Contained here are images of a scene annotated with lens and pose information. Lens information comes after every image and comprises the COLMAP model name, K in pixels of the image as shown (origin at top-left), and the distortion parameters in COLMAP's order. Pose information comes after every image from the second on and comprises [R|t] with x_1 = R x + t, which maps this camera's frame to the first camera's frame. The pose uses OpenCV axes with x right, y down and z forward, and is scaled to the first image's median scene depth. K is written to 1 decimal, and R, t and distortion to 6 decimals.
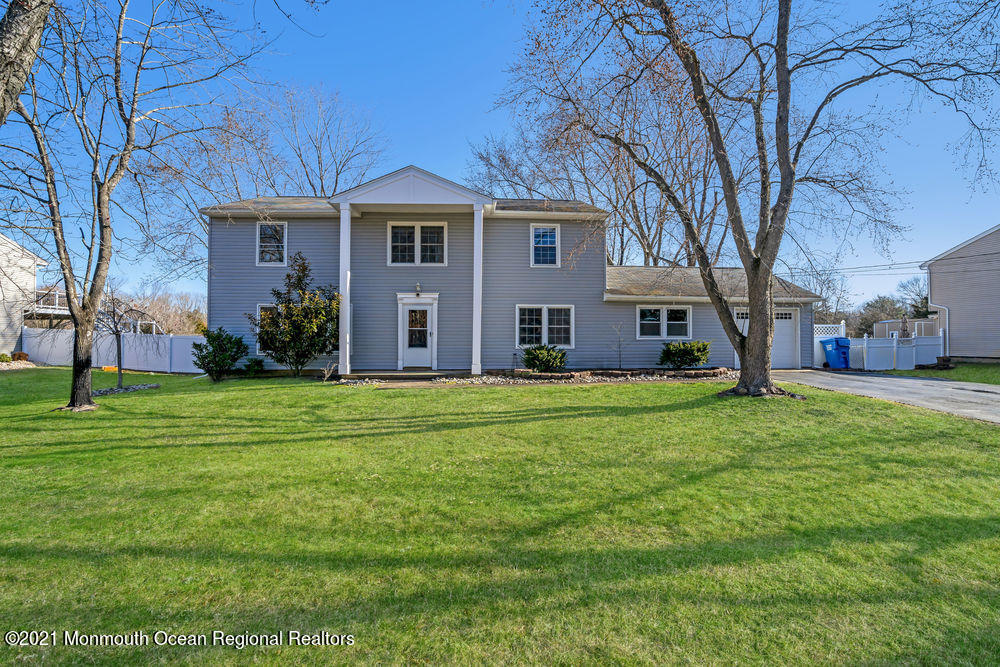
lens RADIAL K [[460.2, 0, 504.1], [0, 460.2, 334.6], [0, 0, 1]] dist [-0.071956, 0.027879]
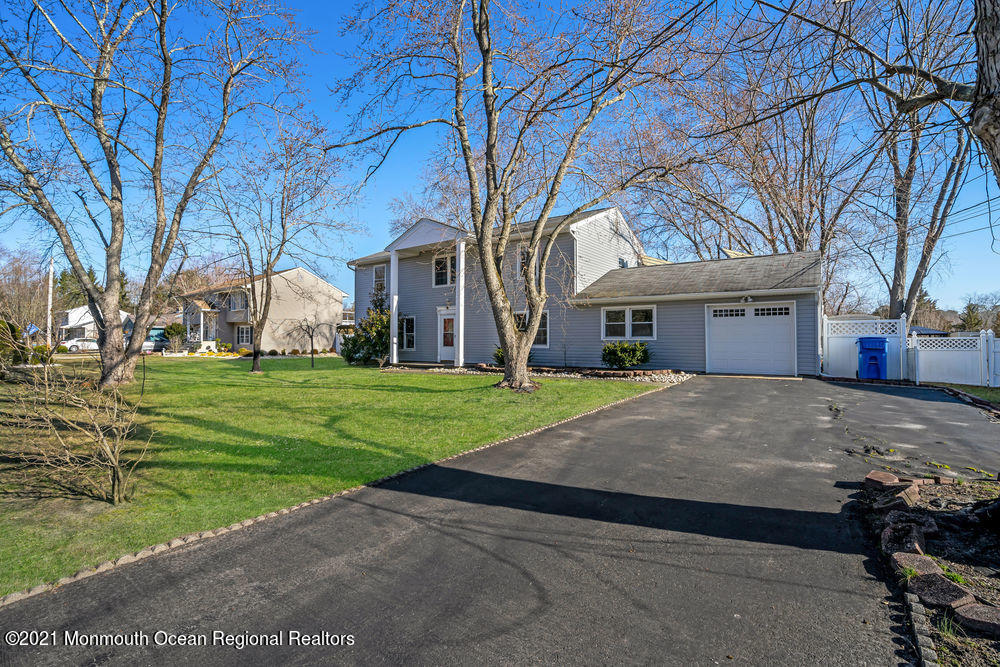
lens RADIAL K [[460.2, 0, 504.1], [0, 460.2, 334.6], [0, 0, 1]] dist [-0.071956, 0.027879]
pose [[0.776255, -0.008932, -0.630356, 0.797233], [0.008545, 0.999957, -0.003646, -0.000068], [0.630362, -0.002556, 0.776297, 0.044491]]
